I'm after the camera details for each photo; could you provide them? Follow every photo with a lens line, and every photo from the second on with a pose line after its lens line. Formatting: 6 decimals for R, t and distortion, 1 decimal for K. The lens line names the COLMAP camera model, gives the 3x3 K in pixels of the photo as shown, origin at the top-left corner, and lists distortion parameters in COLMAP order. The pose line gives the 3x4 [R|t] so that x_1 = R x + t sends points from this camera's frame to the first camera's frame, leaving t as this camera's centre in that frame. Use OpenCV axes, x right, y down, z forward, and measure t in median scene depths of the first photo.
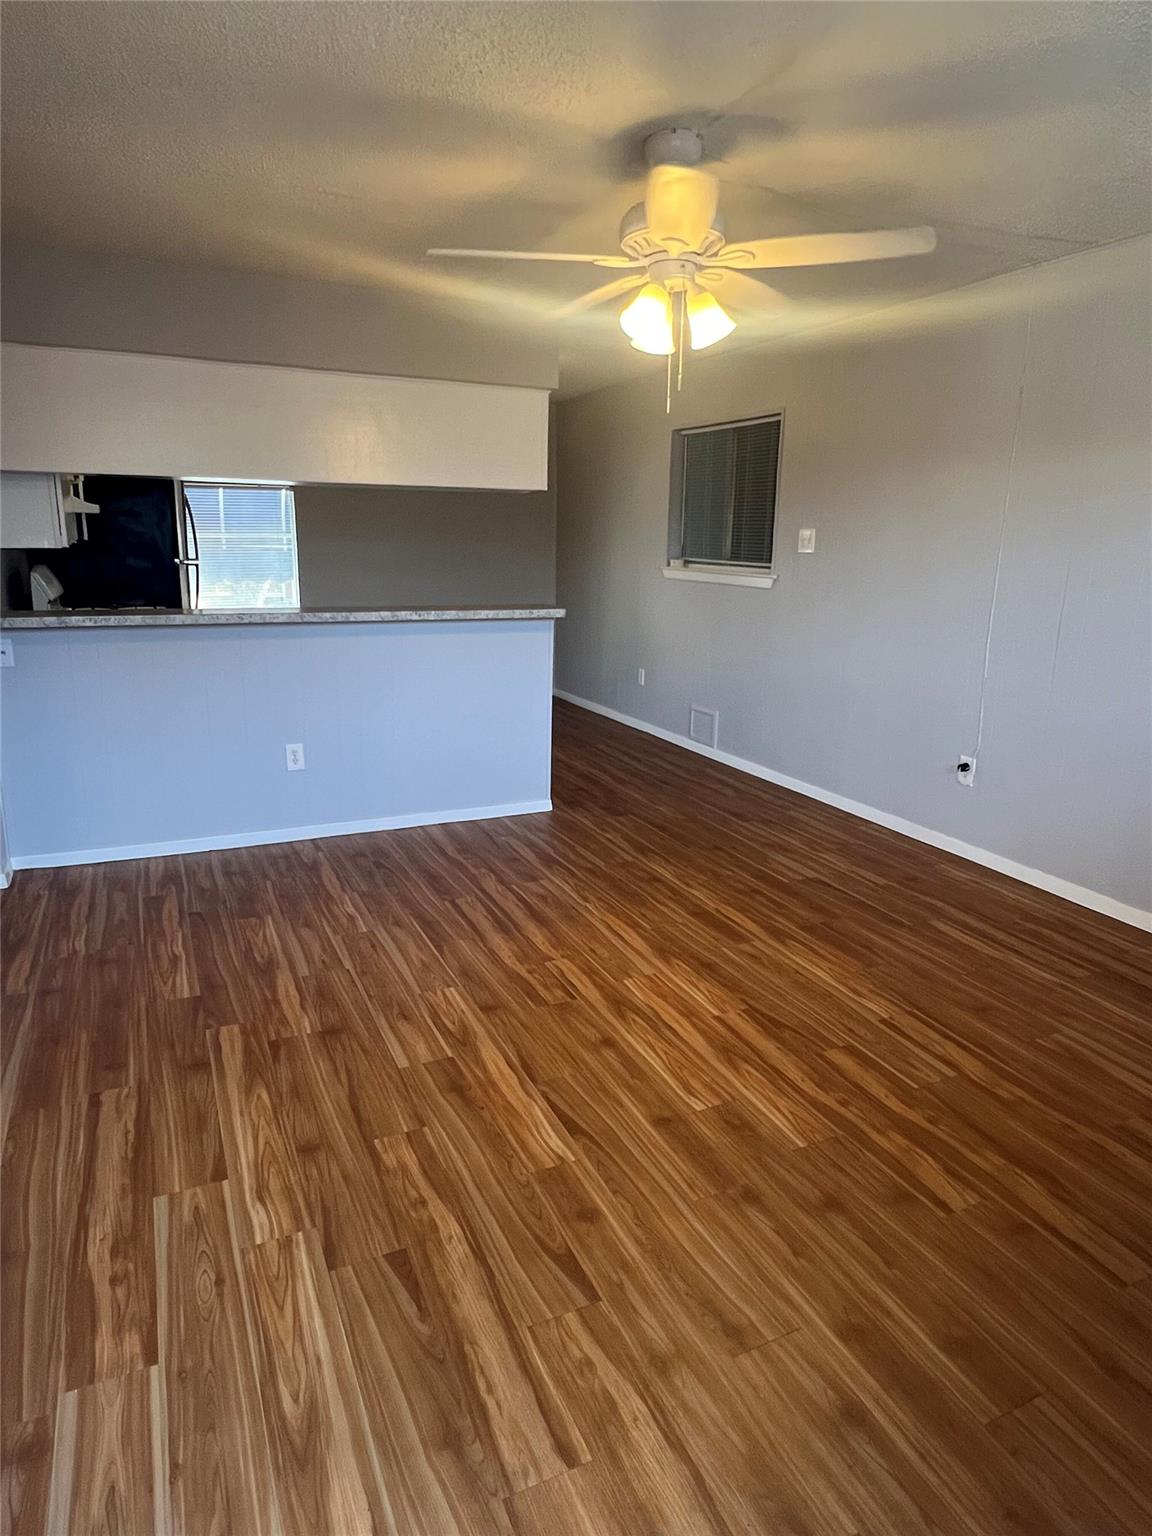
lens RADIAL K [[931.2, 0, 575.9], [0, 931.2, 763.1], [0, 0, 1]] dist [-0.003222, -0.001260]
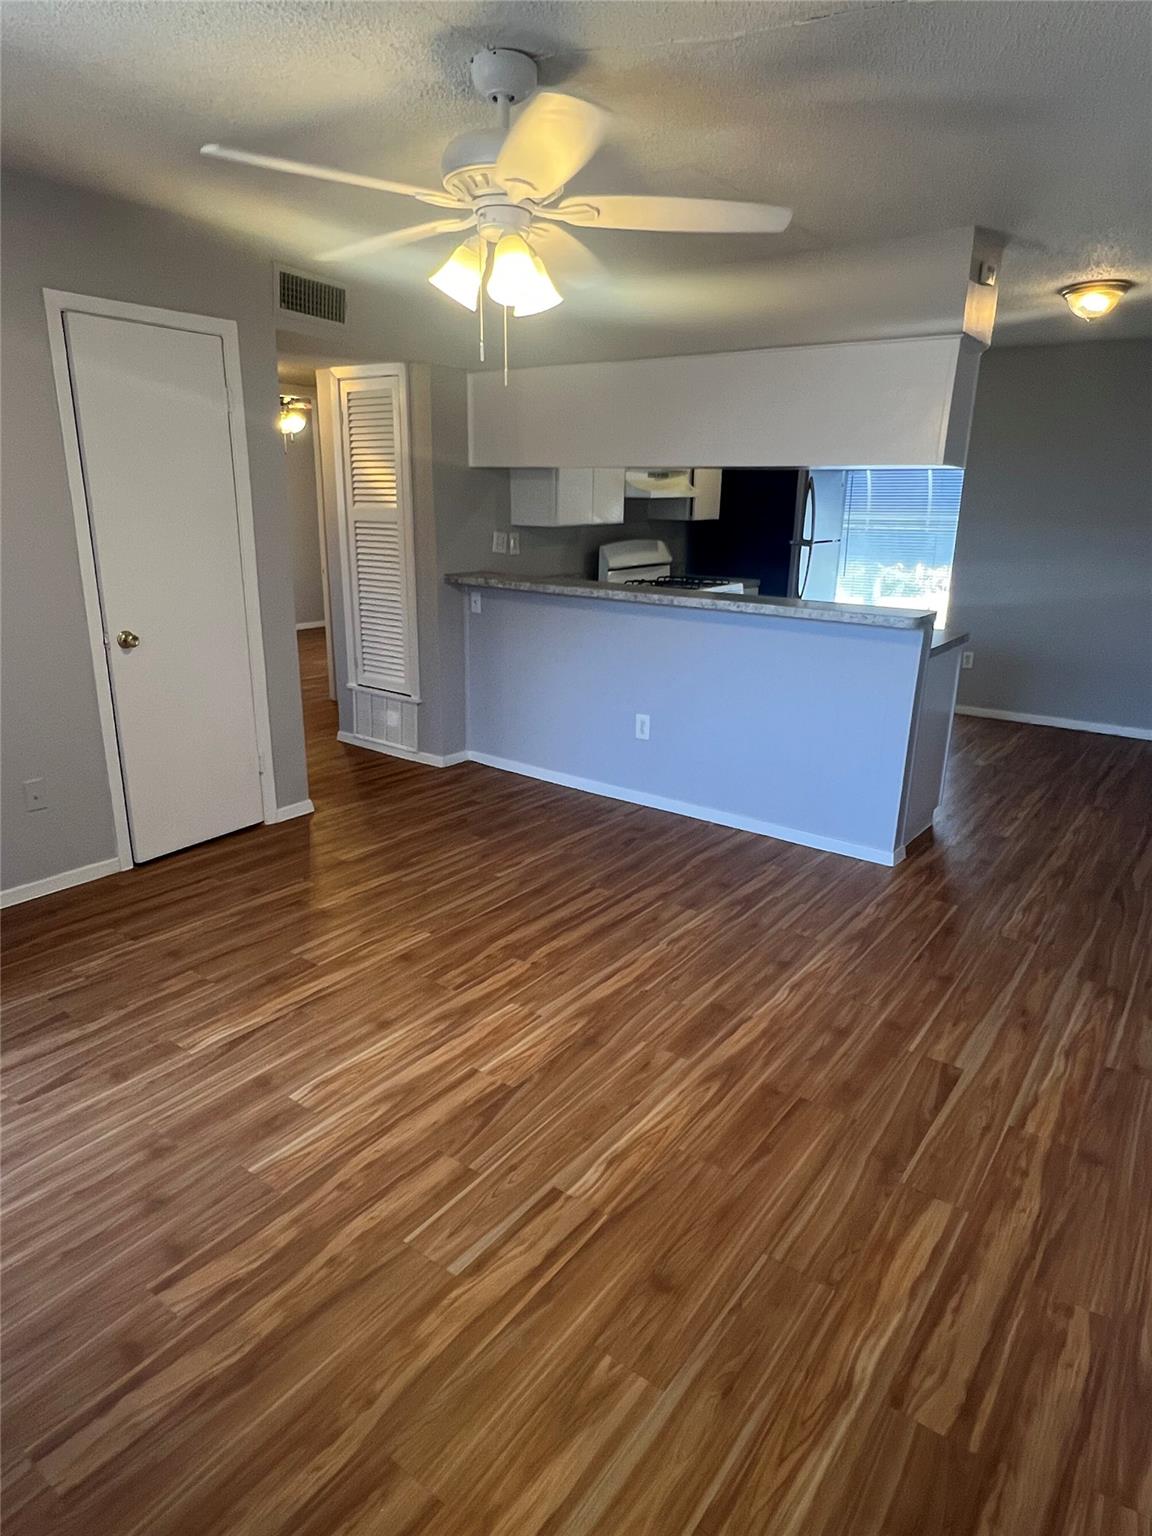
lens RADIAL K [[919.2, 0, 569.6], [0, 919.2, 774.6], [0, 0, 1]] dist [-0.000750, 0.001307]
pose [[0.473614, 0.252052, -0.843895, 0.730810], [-0.221724, 0.961436, 0.162722, -0.138469], [0.852366, 0.110044, 0.511236, 0.501286]]
